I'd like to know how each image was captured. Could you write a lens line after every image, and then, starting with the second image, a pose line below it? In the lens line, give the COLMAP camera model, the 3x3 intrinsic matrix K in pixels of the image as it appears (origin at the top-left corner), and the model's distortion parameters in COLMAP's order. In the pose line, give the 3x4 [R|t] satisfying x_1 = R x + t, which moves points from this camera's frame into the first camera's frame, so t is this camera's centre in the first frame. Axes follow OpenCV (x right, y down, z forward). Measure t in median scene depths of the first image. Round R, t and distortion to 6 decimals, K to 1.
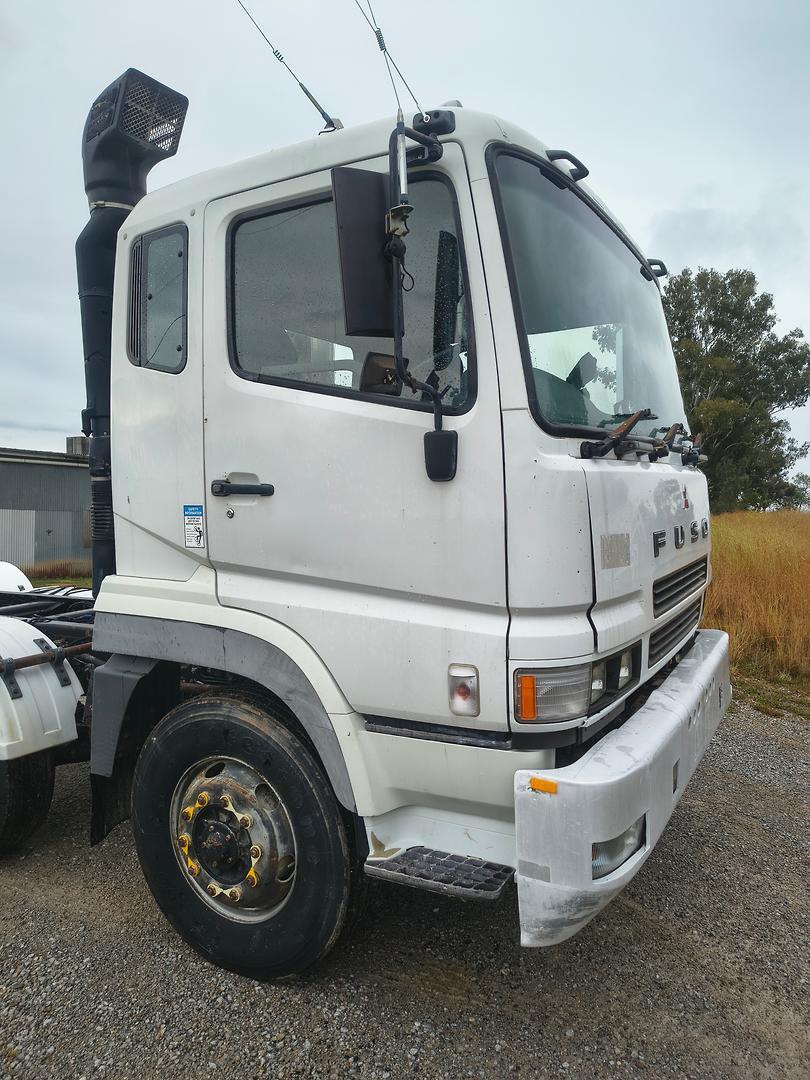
lens RADIAL K [[737.1, 0, 423.2], [0, 737.1, 529.3], [0, 0, 1]] dist [0.041417, -0.043950]
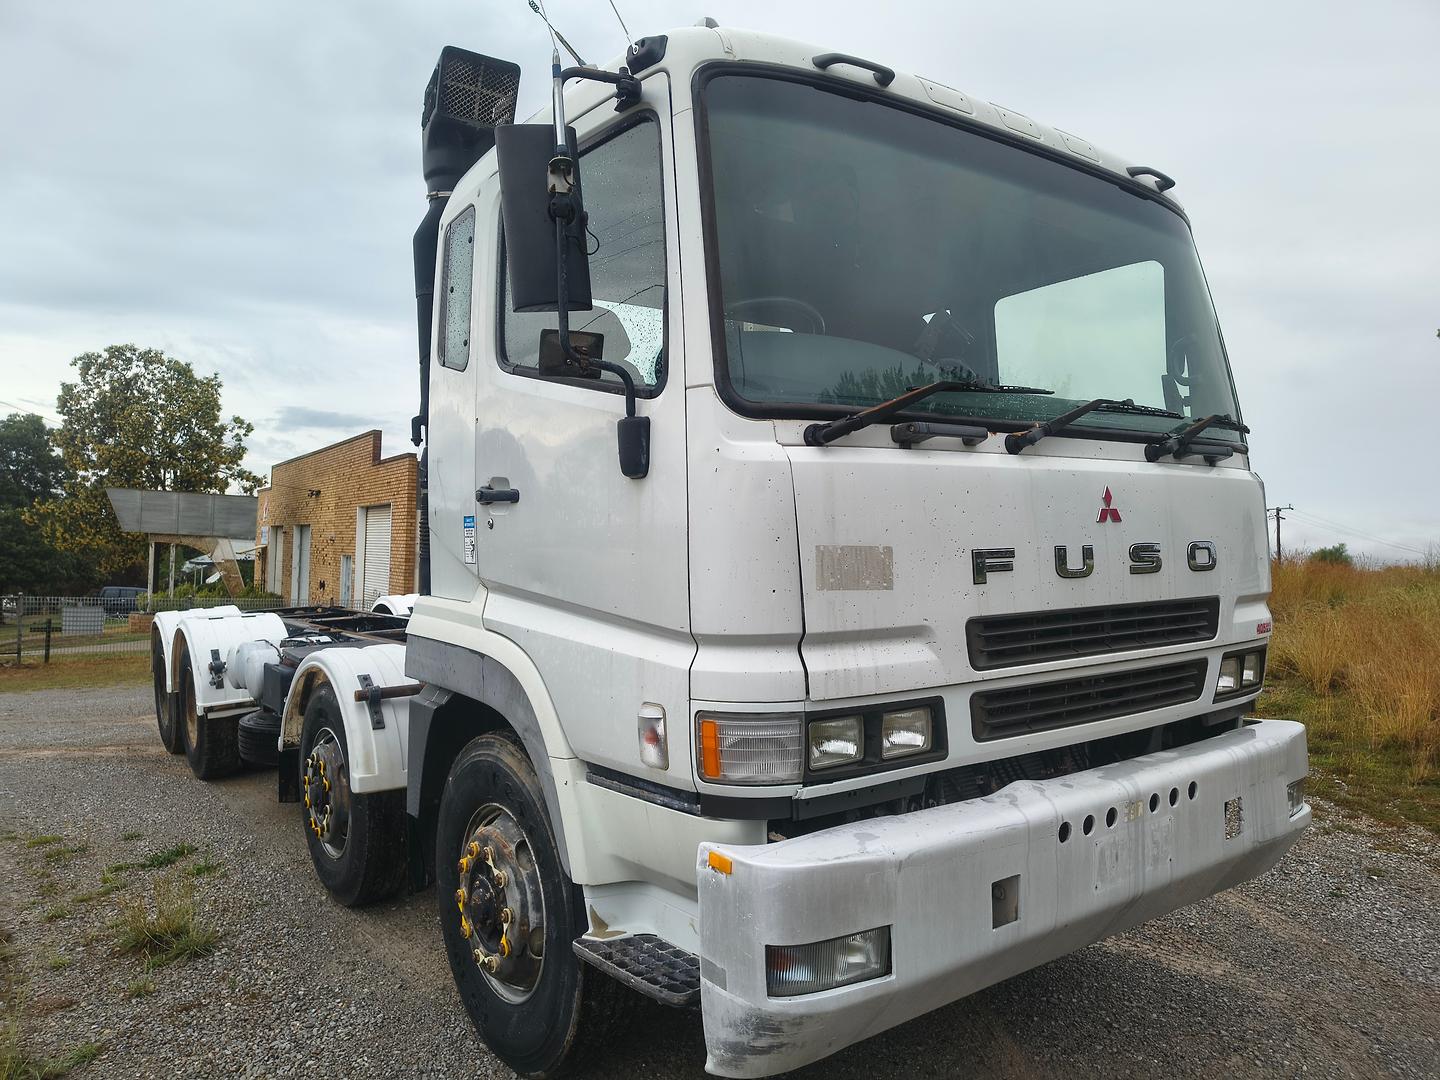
lens RADIAL K [[1001.0, 0, 720.0], [0, 1001.0, 540.0], [0, 0, 1]] dist [0.058930, -0.082511]
pose [[0.914153, 0.004706, -0.405342, 0.493719], [-0.020452, 0.999195, -0.034524, 0.034998], [0.404853, 0.039851, 0.913513, 0.013847]]
